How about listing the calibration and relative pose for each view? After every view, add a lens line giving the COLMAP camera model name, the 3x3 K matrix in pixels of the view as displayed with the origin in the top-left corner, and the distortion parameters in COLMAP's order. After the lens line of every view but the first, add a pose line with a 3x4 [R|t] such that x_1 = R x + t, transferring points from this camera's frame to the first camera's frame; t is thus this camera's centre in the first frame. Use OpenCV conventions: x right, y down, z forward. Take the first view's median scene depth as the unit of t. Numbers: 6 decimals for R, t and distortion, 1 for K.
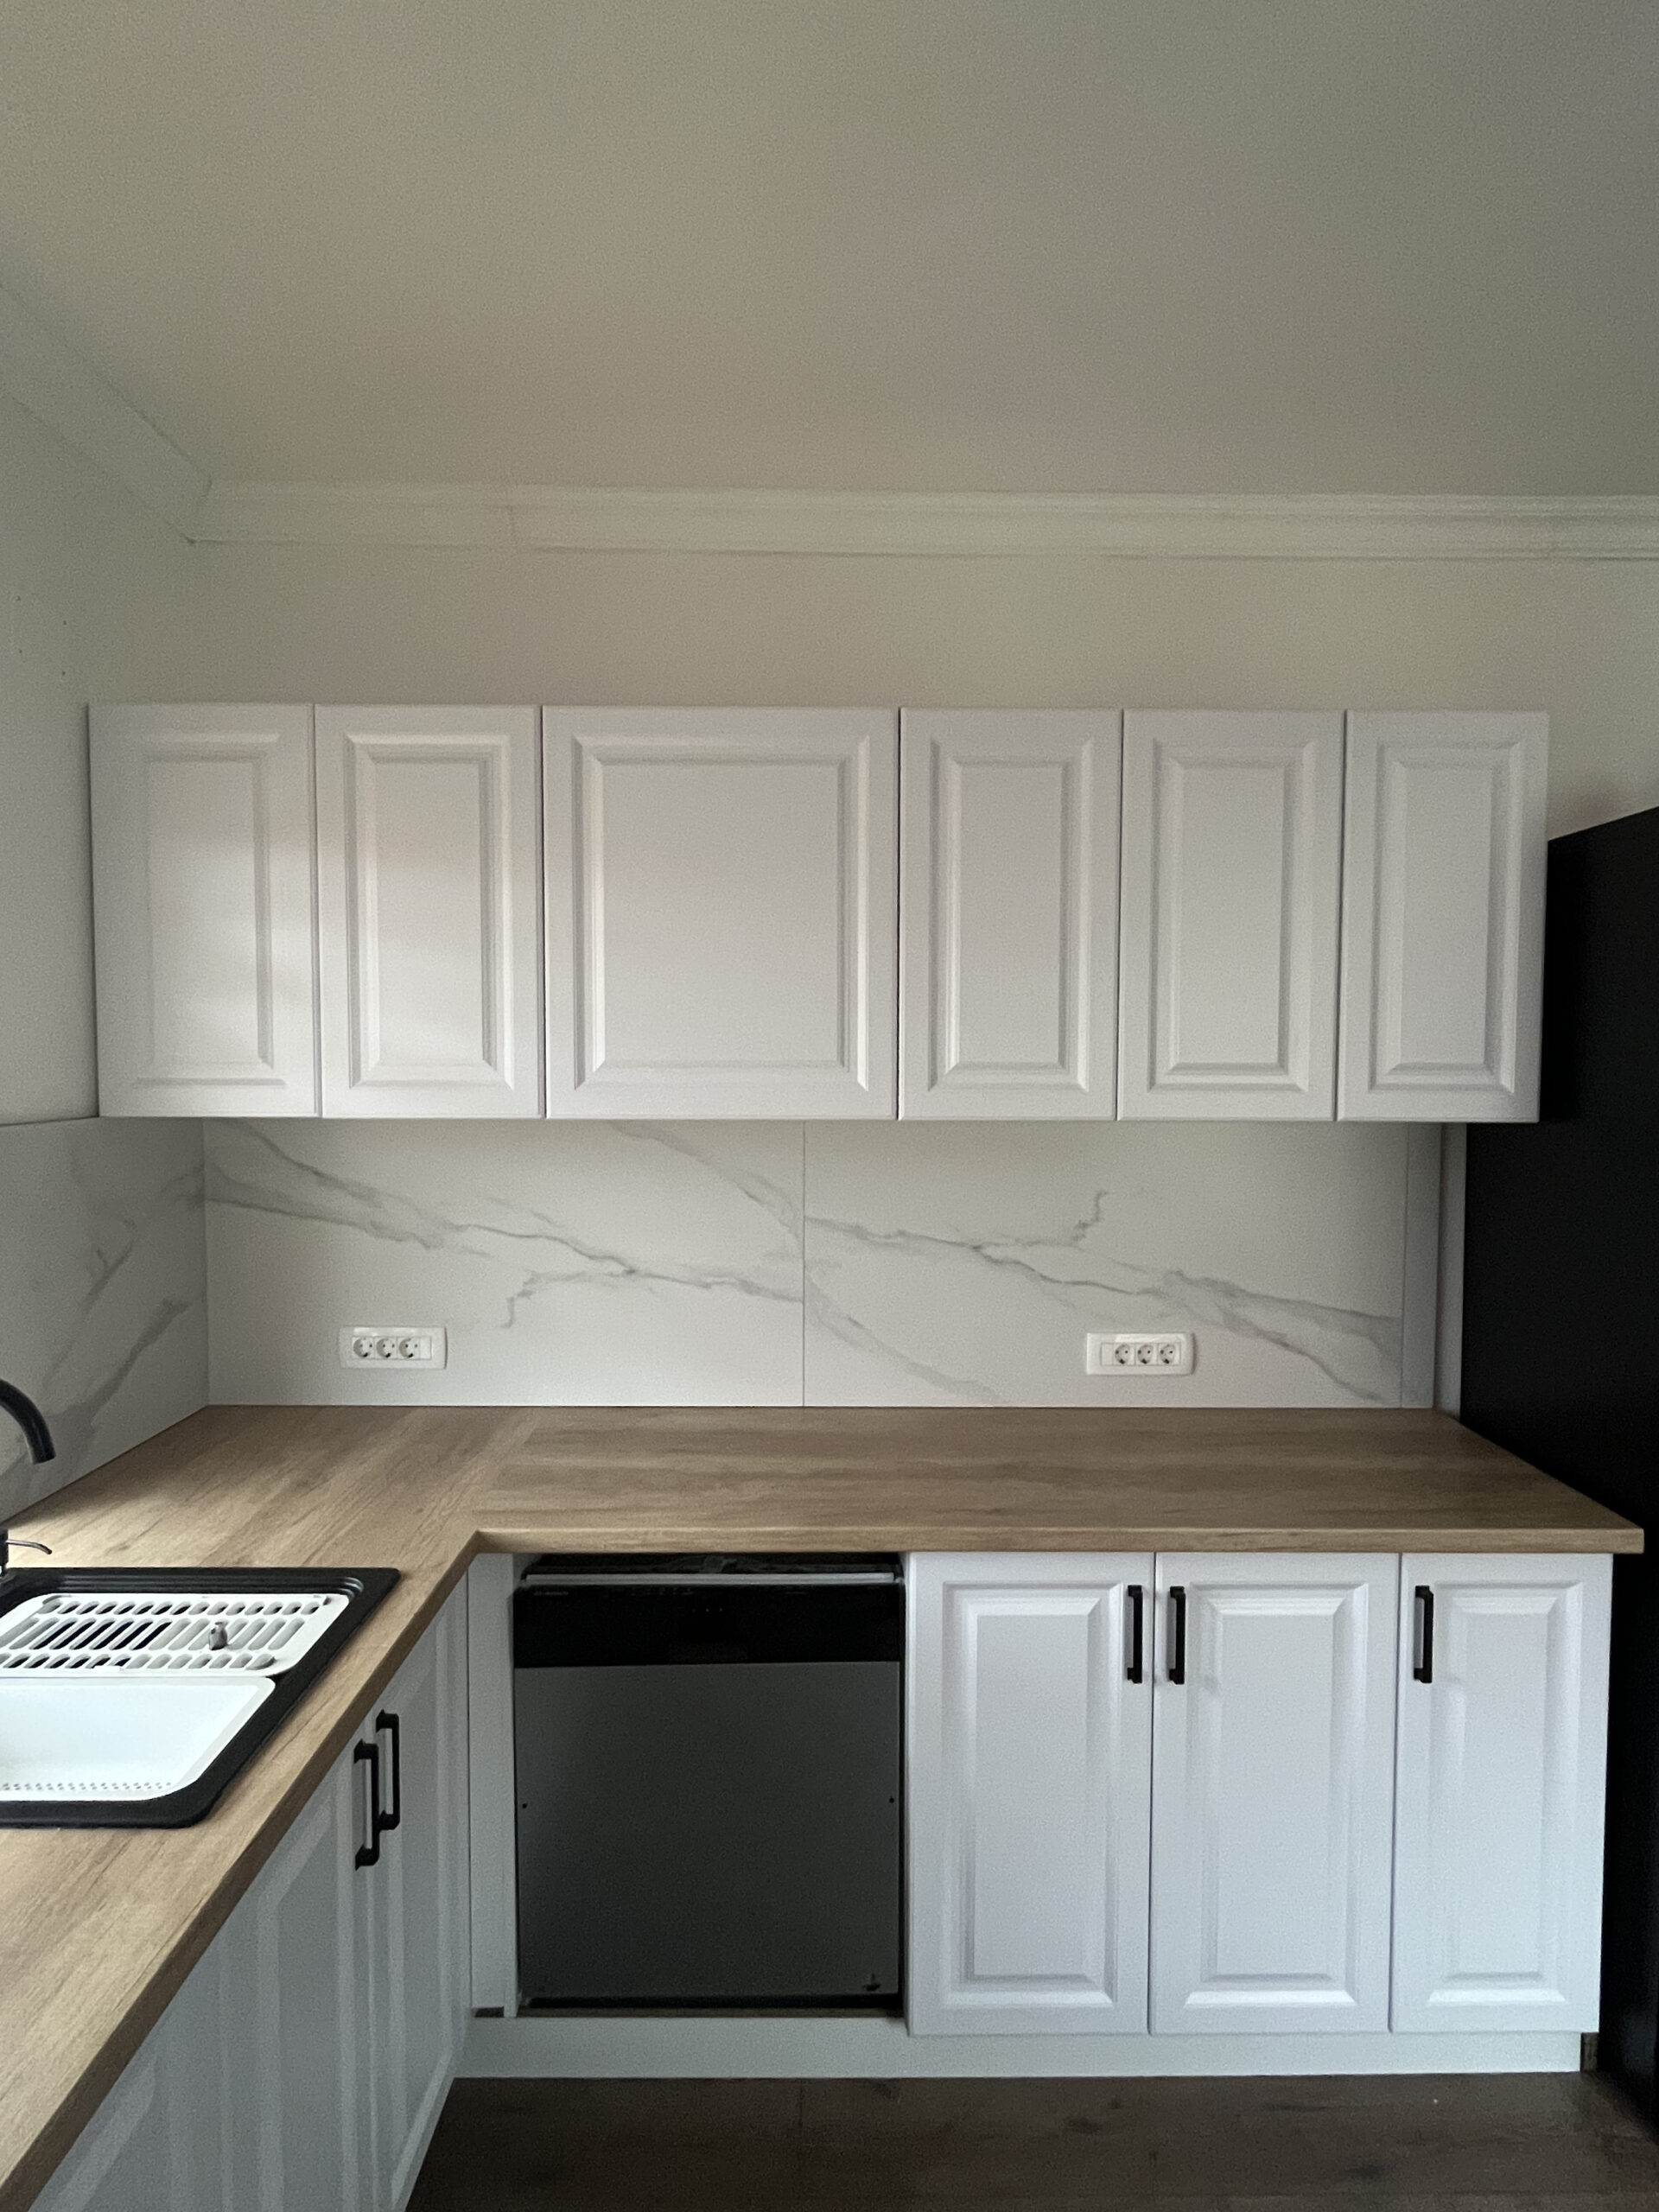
lens RADIAL K [[1142.0, 0, 832.7], [0, 1142.0, 1101.3], [0, 0, 1]] dist [-0.005514, -0.000413]
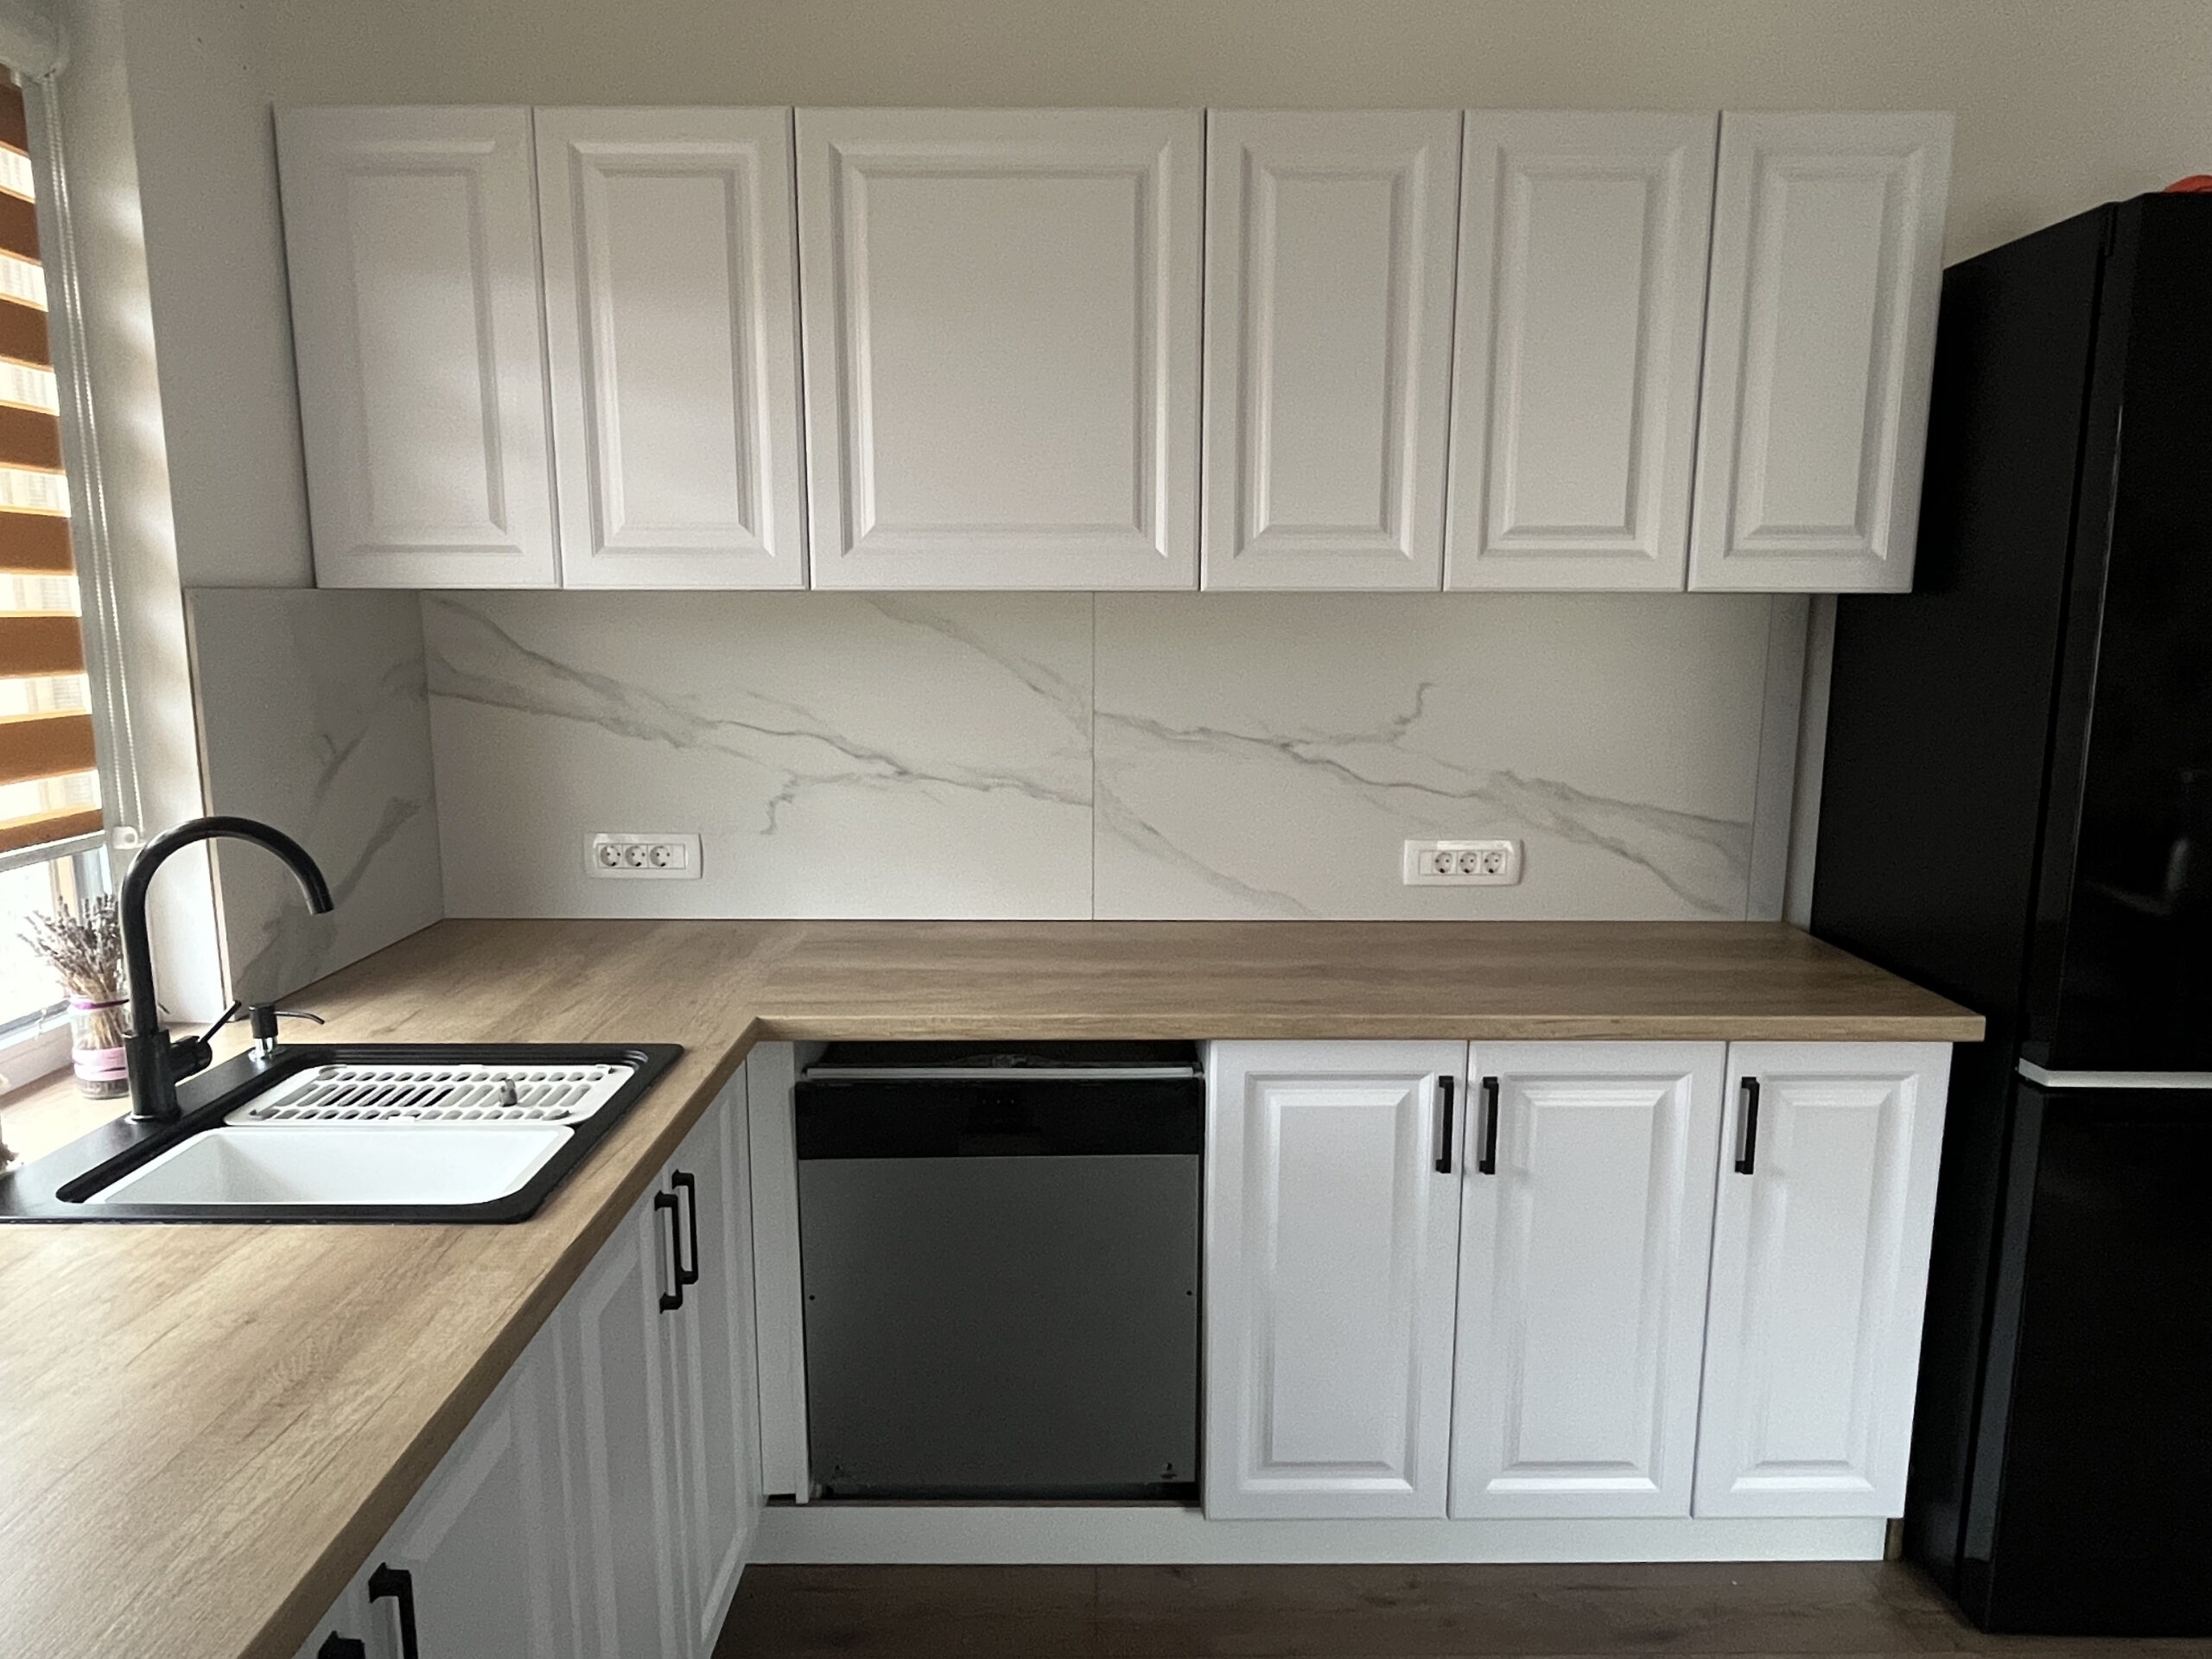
lens RADIAL K [[1390.5, 0, 1102.6], [0, 1390.5, 833.7], [0, 0, 1]] dist [-0.002879, -0.002313]
pose [[0.999993, -0.000196, -0.003850, -0.016574], [0.000668, 0.992408, 0.122990, 0.074120], [0.003797, -0.122992, 0.992400, -0.118510]]
